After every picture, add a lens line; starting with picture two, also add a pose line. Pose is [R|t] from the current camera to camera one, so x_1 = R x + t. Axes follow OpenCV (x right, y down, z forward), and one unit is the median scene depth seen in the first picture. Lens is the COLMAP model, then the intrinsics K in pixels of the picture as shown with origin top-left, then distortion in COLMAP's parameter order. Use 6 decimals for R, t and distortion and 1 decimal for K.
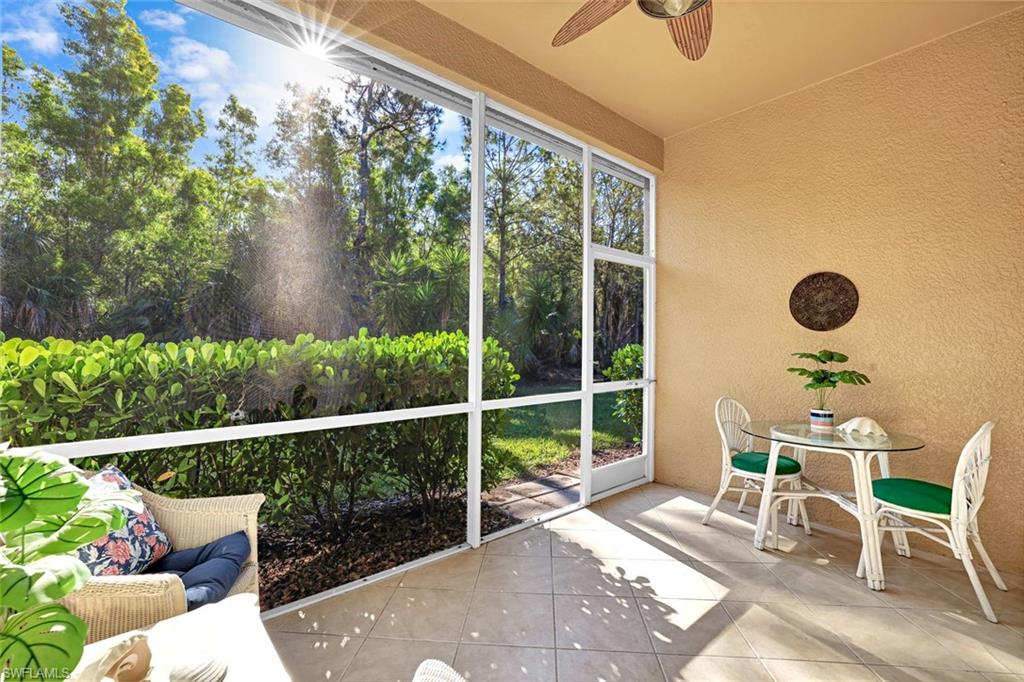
lens RADIAL K [[440.5, 0, 504.1], [0, 440.5, 338.6], [0, 0, 1]] dist [-0.041849, 0.015878]
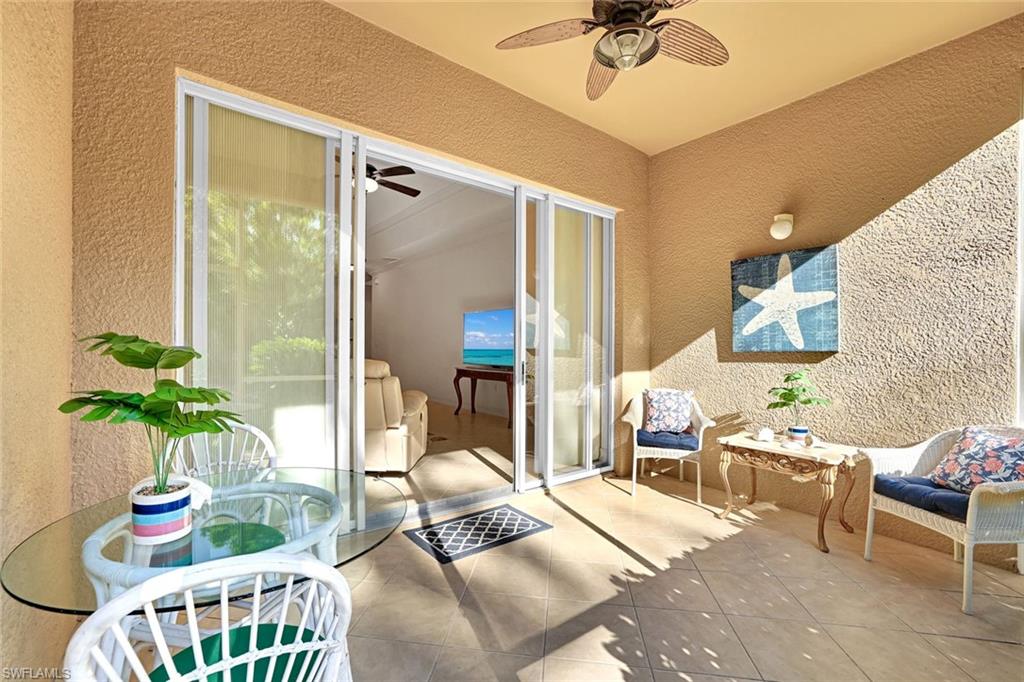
lens RADIAL K [[440.5, 0, 504.1], [0, 440.5, 338.6], [0, 0, 1]] dist [-0.041849, 0.015878]
pose [[-0.998423, -0.024616, 0.050446, 0.584905], [-0.026239, 0.999151, -0.031762, 0.050491], [-0.049622, -0.033036, -0.998222, 1.947511]]
